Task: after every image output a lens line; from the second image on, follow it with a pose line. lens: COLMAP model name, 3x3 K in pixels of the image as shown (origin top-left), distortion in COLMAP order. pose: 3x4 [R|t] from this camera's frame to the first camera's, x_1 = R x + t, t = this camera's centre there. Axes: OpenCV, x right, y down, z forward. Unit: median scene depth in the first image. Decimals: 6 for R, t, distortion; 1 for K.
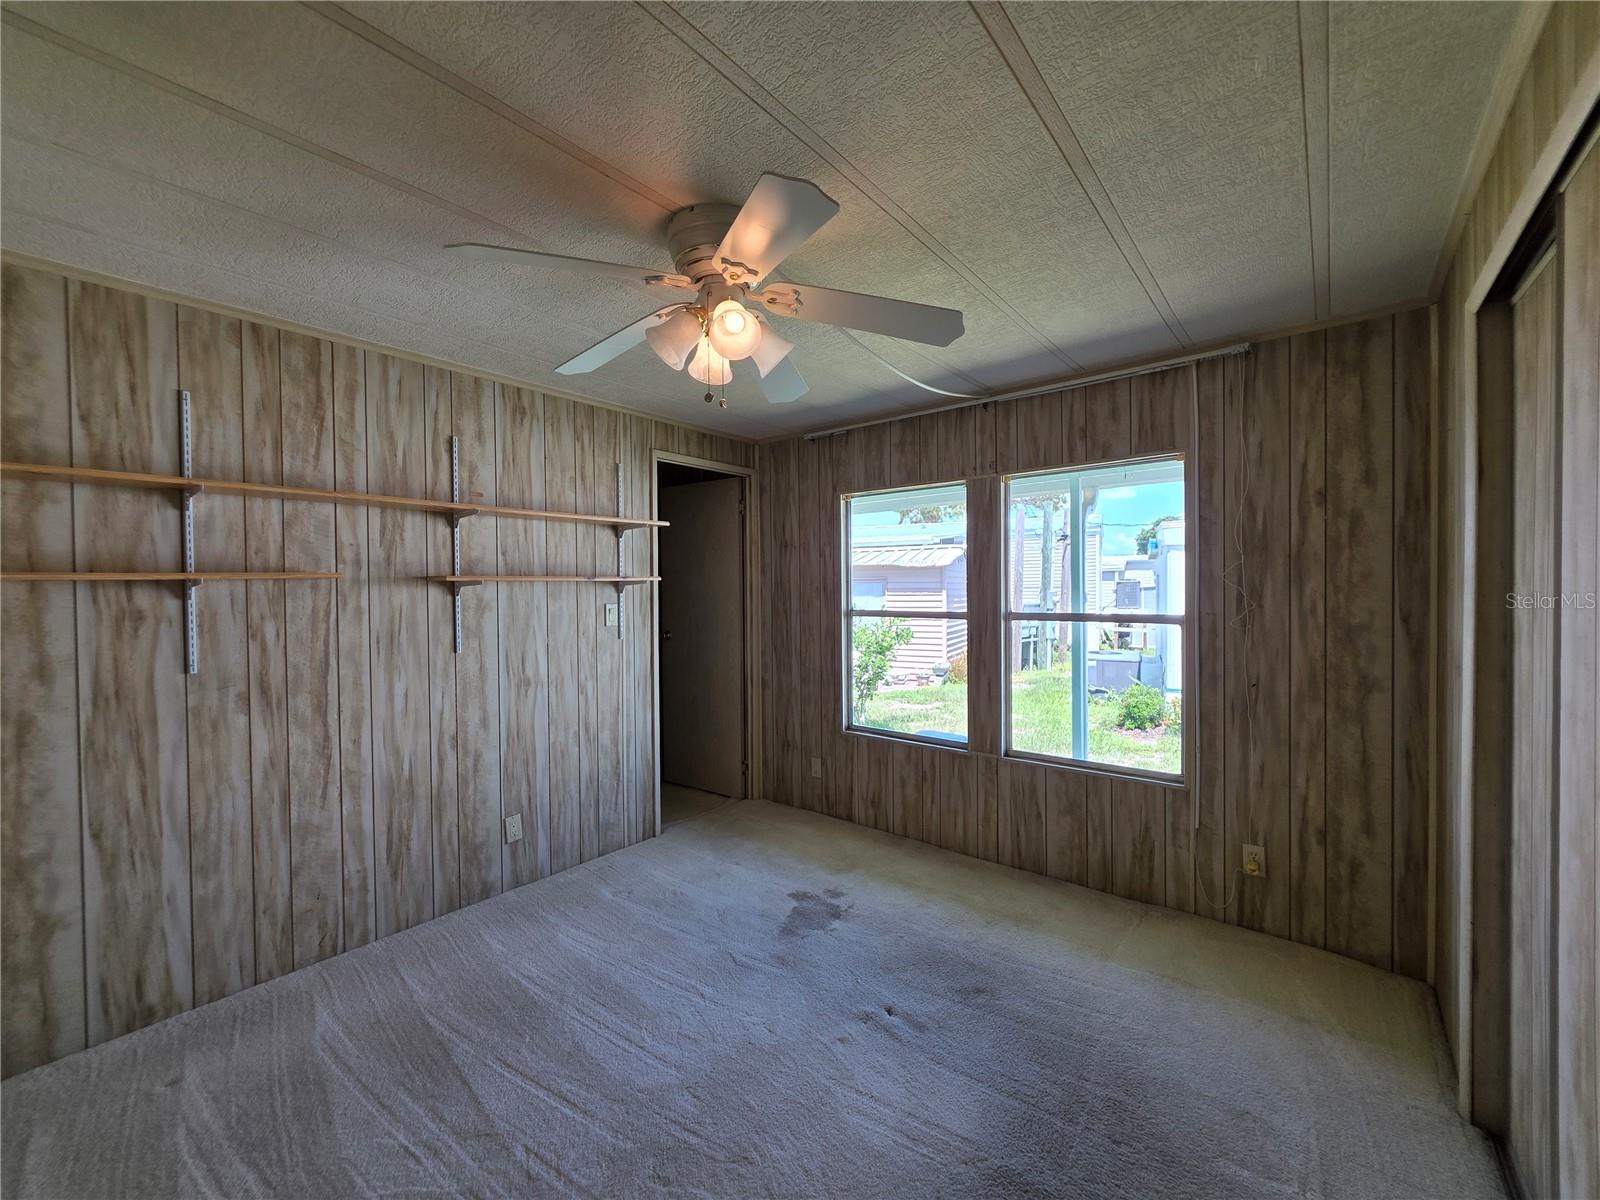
lens RADIAL K [[643.6, 0, 802.7], [0, 643.6, 599.0], [0, 0, 1]] dist [0.001317, -0.000732]
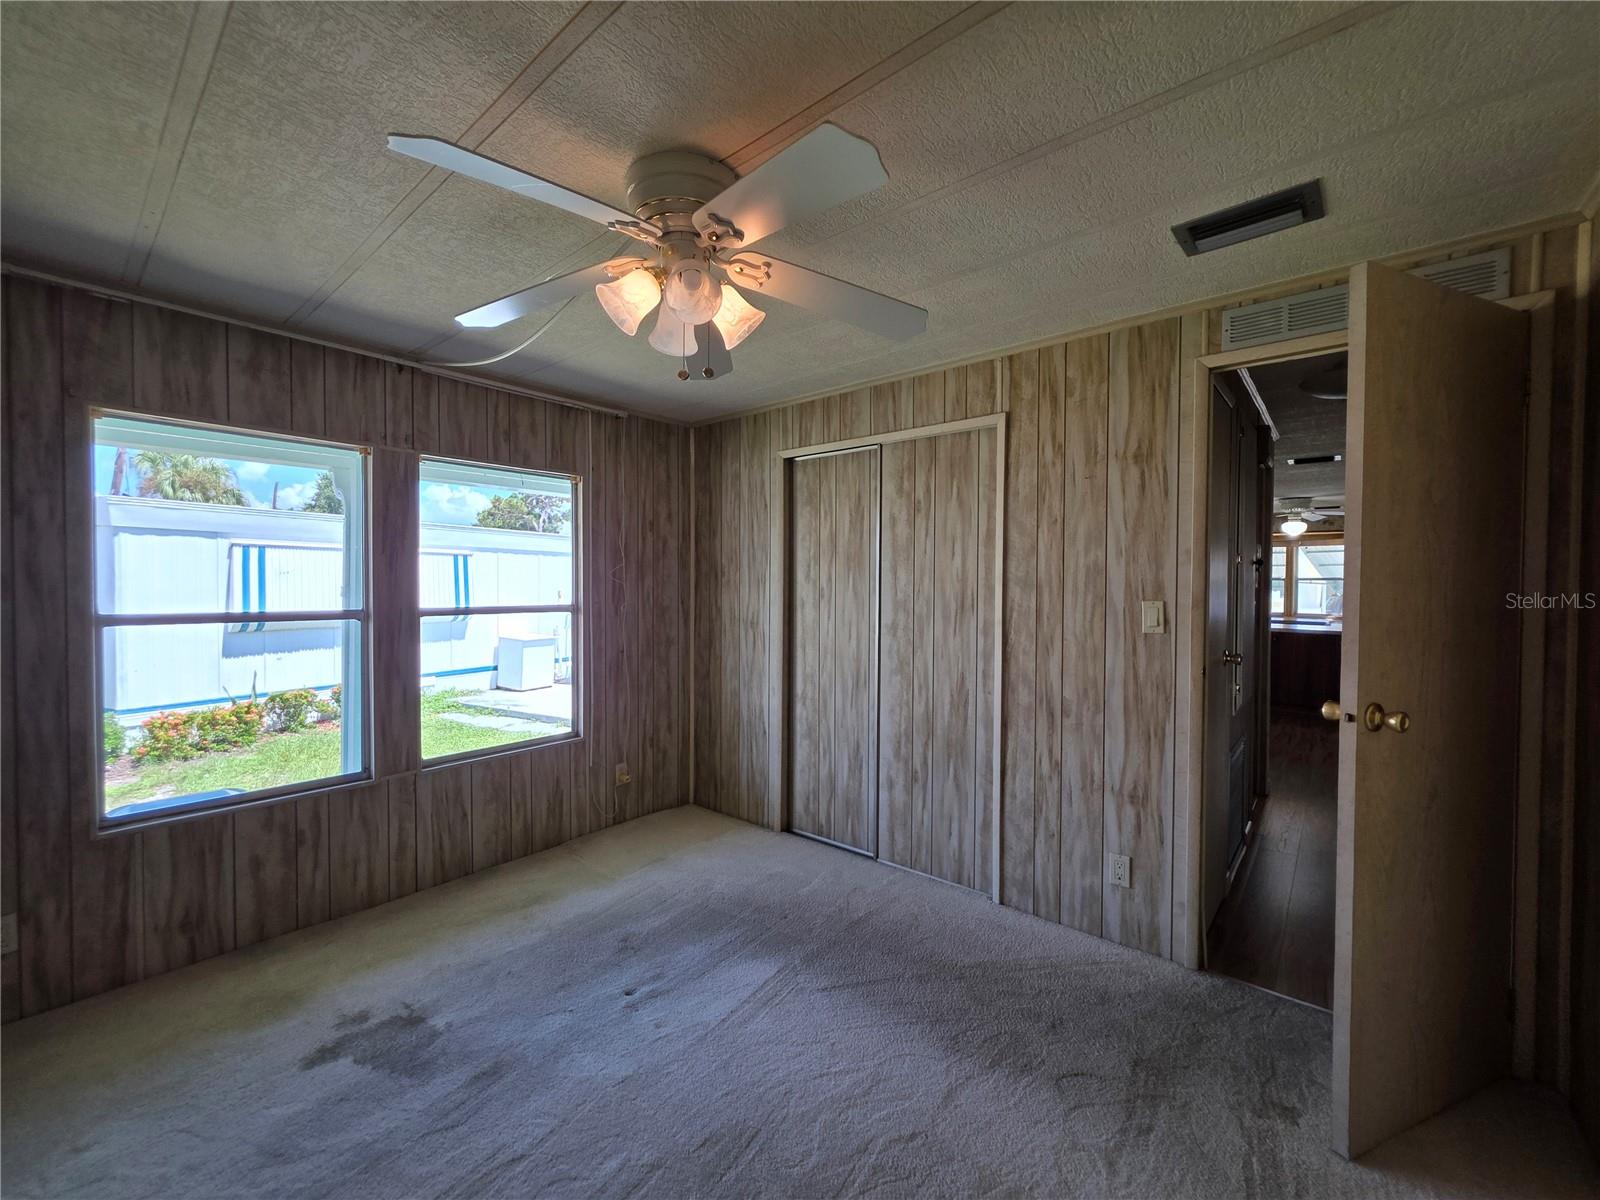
lens RADIAL K [[643.6, 0, 802.7], [0, 643.6, 599.0], [0, 0, 1]] dist [0.001317, -0.000732]
pose [[0.013360, -0.014692, 0.999803, -0.647658], [0.009821, 0.999846, 0.014561, 0.000630], [-0.999863, 0.009624, 0.013502, 0.518070]]
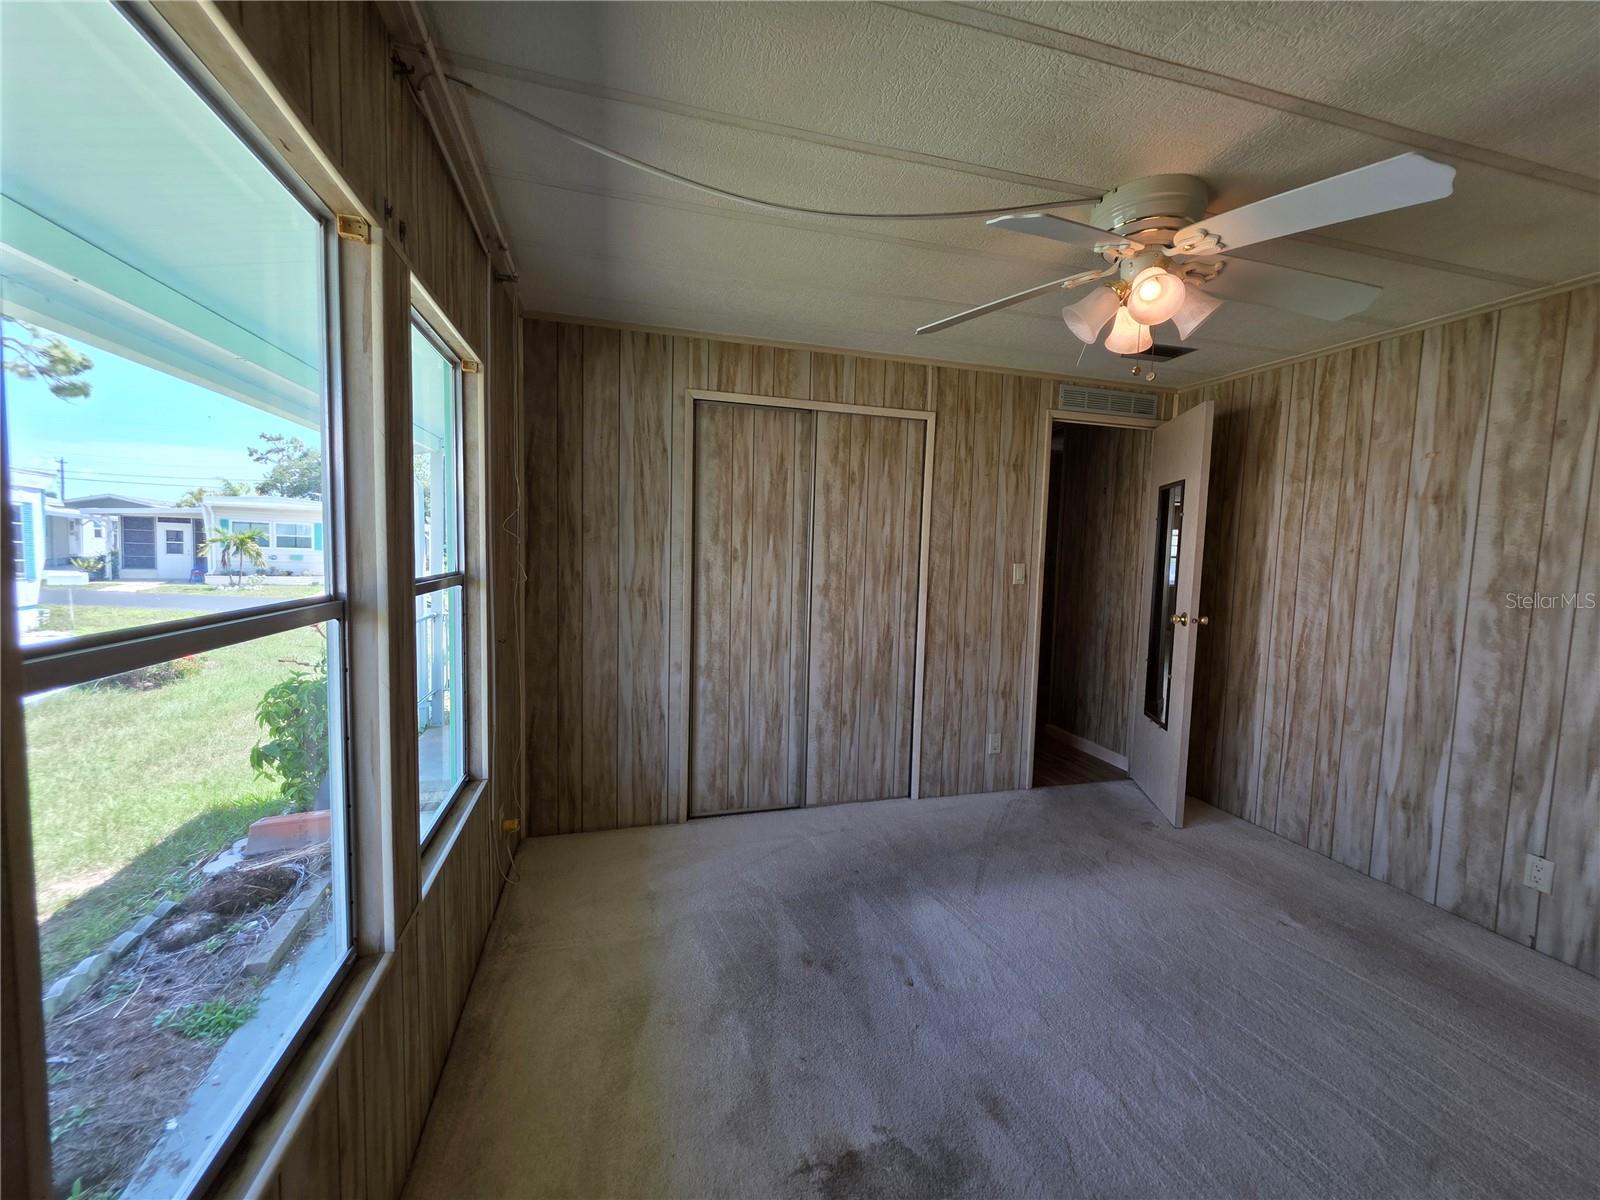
lens RADIAL K [[643.6, 0, 802.7], [0, 643.6, 599.0], [0, 0, 1]] dist [0.001317, -0.000732]
pose [[-0.820743, -0.058741, 0.568269, -0.183689], [-0.011867, 0.996238, 0.085839, -0.013861], [-0.571174, 0.063708, -0.818353, 1.365141]]
